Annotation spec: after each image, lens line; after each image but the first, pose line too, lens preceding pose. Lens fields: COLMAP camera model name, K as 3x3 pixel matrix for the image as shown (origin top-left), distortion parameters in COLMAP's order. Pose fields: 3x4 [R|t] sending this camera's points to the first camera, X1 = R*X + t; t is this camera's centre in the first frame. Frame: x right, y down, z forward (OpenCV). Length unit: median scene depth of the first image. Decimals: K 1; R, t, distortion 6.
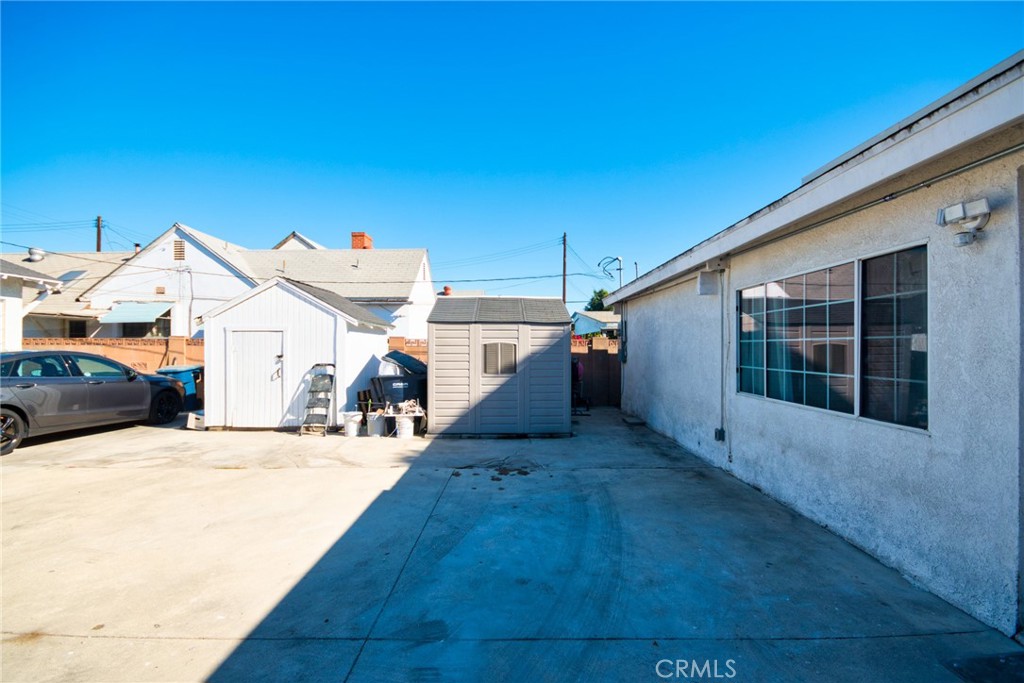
lens RADIAL K [[453.8, 0, 512.0], [0, 453.8, 341.5], [0, 0, 1]] dist [-0.001713, -0.000302]
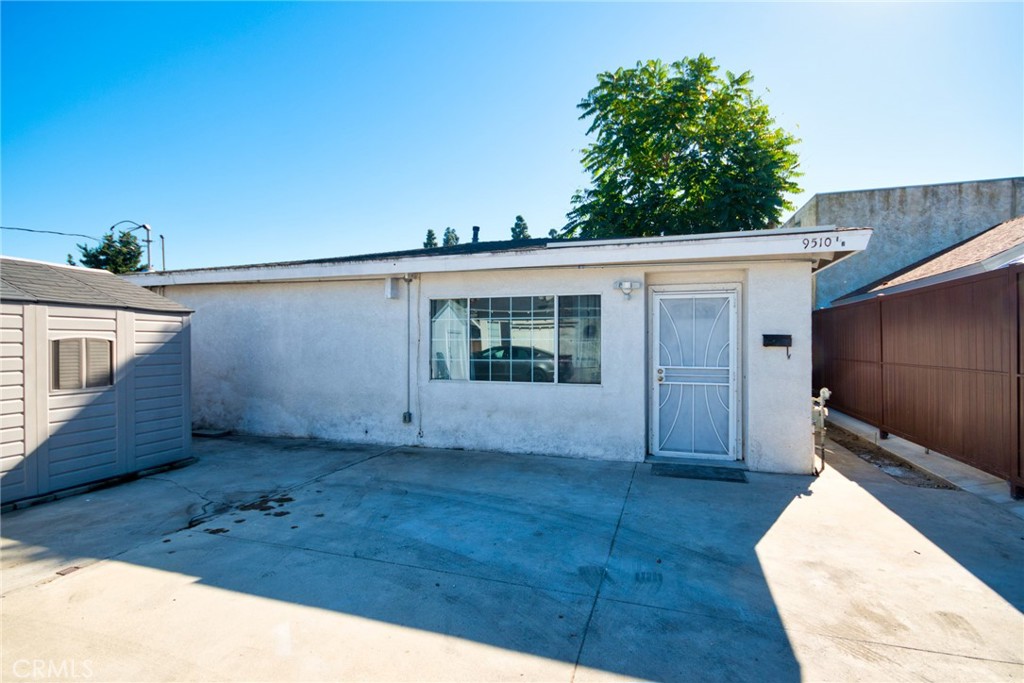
lens RADIAL K [[474.0, 0, 512.0], [0, 474.0, 341.5], [0, 0, 1]] dist [-0.000052, -0.000222]
pose [[0.324522, 0.001526, 0.945877, -0.739144], [-0.011459, 0.999932, 0.002319, -0.001027], [-0.945809, -0.011591, 0.324518, 0.391280]]
